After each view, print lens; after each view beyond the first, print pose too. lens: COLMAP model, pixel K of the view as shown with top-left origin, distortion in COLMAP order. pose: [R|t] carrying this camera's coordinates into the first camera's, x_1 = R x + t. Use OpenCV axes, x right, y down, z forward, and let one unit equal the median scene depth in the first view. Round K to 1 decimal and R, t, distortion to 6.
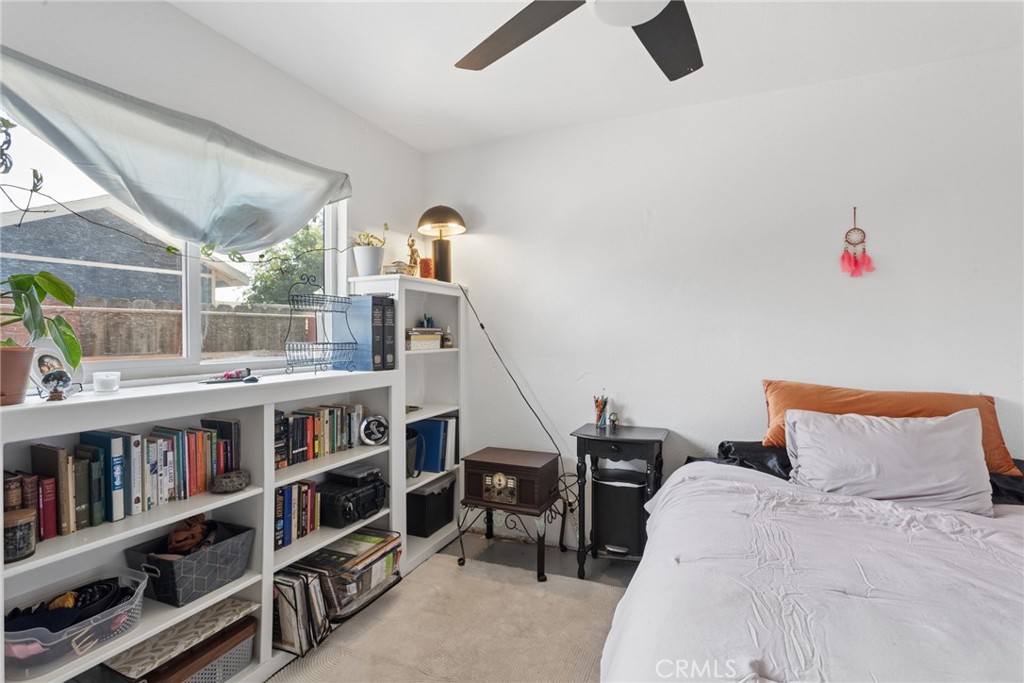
lens RADIAL K [[497.2, 0, 513.4], [0, 497.2, 336.4], [0, 0, 1]] dist [-0.016778, 0.008285]
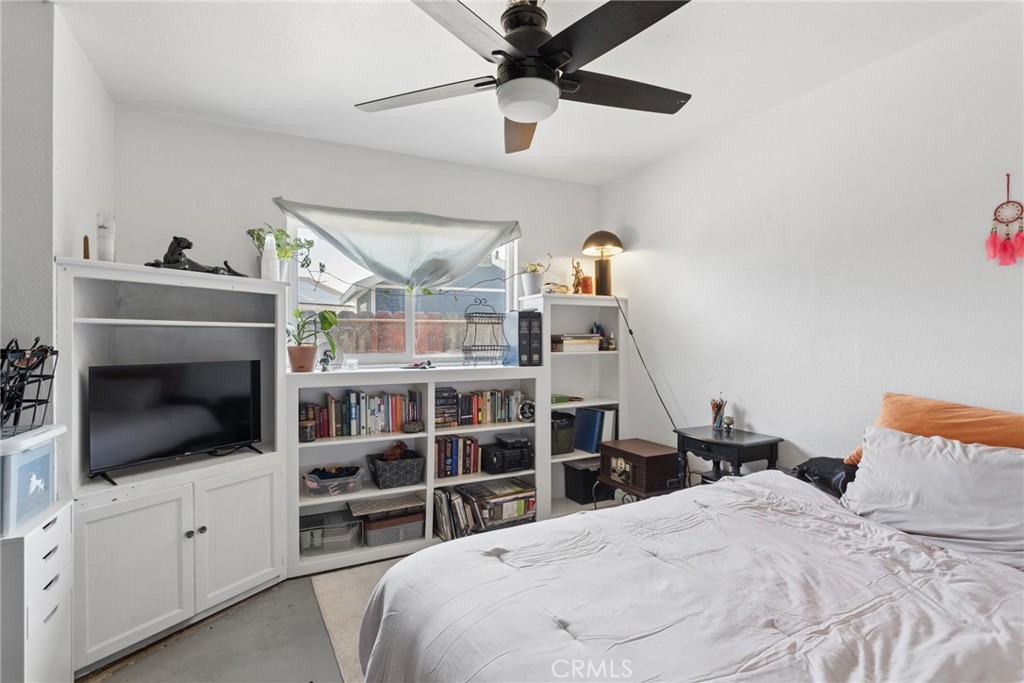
lens RADIAL K [[497.2, 0, 507.3], [0, 497.2, 342.1], [0, 0, 1]] dist [-0.016778, 0.008285]
pose [[0.775661, 0.004265, -0.631135, 0.595874], [-0.000266, 0.999979, 0.006431, -0.005808], [0.631149, -0.004821, 0.775647, -0.087522]]
